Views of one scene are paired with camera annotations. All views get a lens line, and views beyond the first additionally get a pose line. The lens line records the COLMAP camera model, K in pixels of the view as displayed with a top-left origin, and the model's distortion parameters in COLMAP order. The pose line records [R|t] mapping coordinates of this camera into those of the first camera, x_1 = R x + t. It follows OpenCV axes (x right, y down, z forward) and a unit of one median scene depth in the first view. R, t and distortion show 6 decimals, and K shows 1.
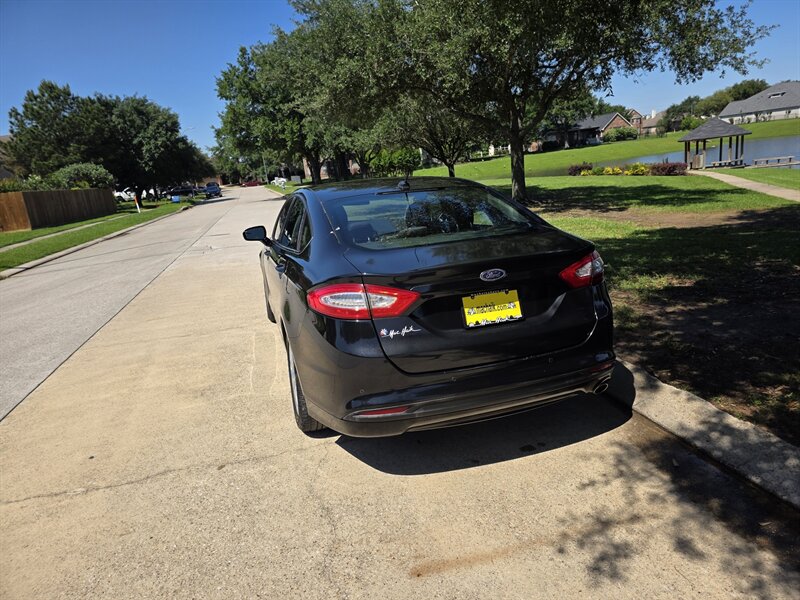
lens RADIAL K [[534.3, 0, 411.6], [0, 534.3, 293.6], [0, 0, 1]] dist [0.066338, -0.065756]
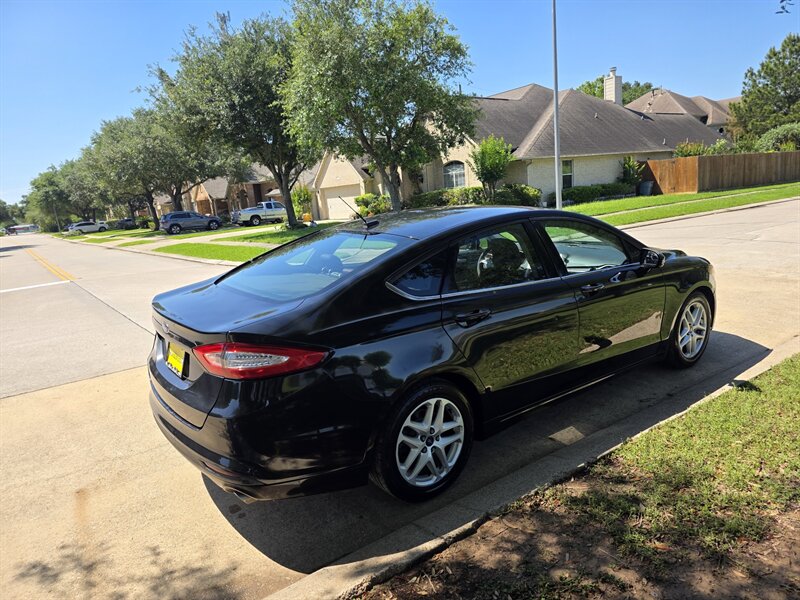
lens RADIAL K [[534.3, 0, 408.0], [0, 534.3, 308.5], [0, 0, 1]] dist [0.066338, -0.065756]
pose [[0.345395, 0.273515, -0.897715, 0.126348], [-0.177859, 0.958327, 0.223551, -0.039331], [0.921449, 0.082453, 0.379648, 0.099614]]
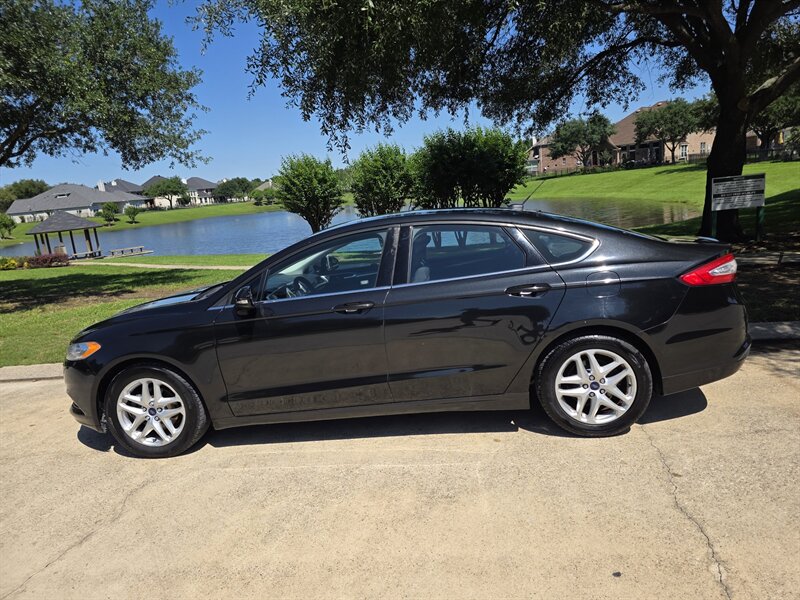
lens RADIAL K [[531.8, 0, 408.6], [0, 531.8, 307.6], [0, 0, 1]] dist [0.064352, -0.059809]
pose [[0.406061, -0.127917, 0.904849, -0.156846], [0.261352, 0.965054, 0.019144, -0.011783], [-0.875677, 0.228710, 0.425302, 0.108518]]
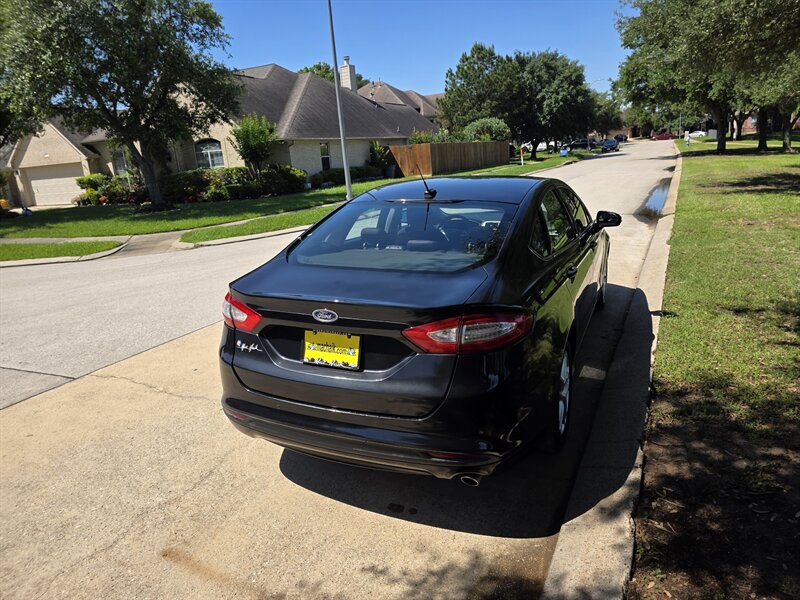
lens RADIAL K [[534.3, 0, 409.0], [0, 534.3, 296.8], [0, 0, 1]] dist [0.066338, -0.065756]
pose [[0.750955, 0.219349, -0.622859, 0.080591], [-0.162182, 0.975594, 0.148033, -0.021959], [0.640128, -0.010150, 0.768201, 0.036093]]
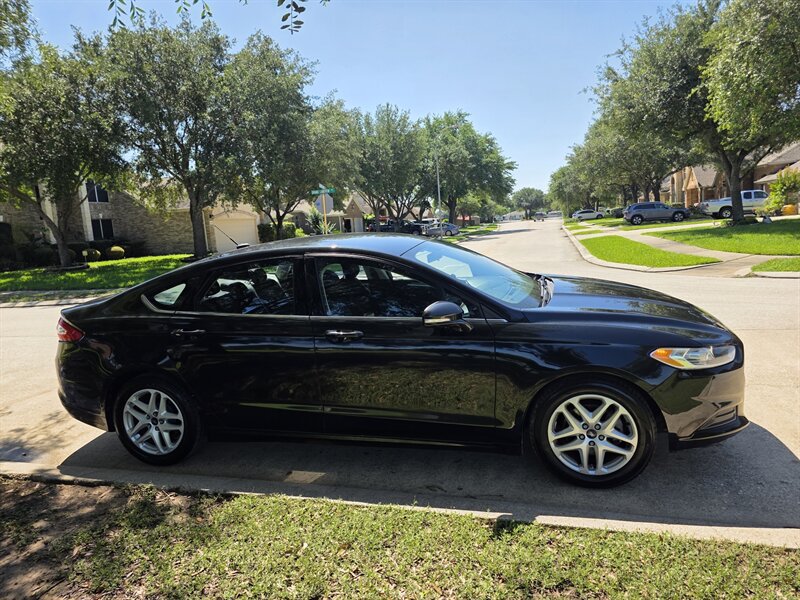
lens RADIAL K [[534.3, 0, 404.5], [0, 534.3, 302.9], [0, 0, 1]] dist [0.066338, -0.065756]
pose [[-0.514307, 0.270018, -0.813989, 0.111171], [-0.073784, 0.931690, 0.355682, -0.074939], [0.854427, 0.242989, -0.459251, 0.262743]]
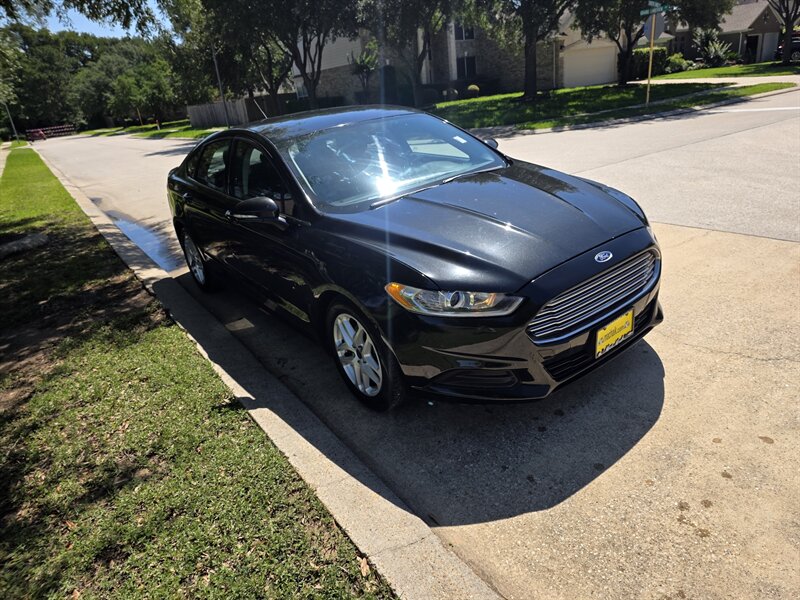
lens RADIAL K [[533.5, 0, 410.5], [0, 533.5, 301.6], [0, 0, 1]] dist [0.053902, -0.045674]
pose [[-0.919793, 0.318038, -0.229854, 0.015082], [0.127309, 0.795931, 0.591849, -0.082555], [0.371179, 0.515116, -0.772581, 0.334190]]
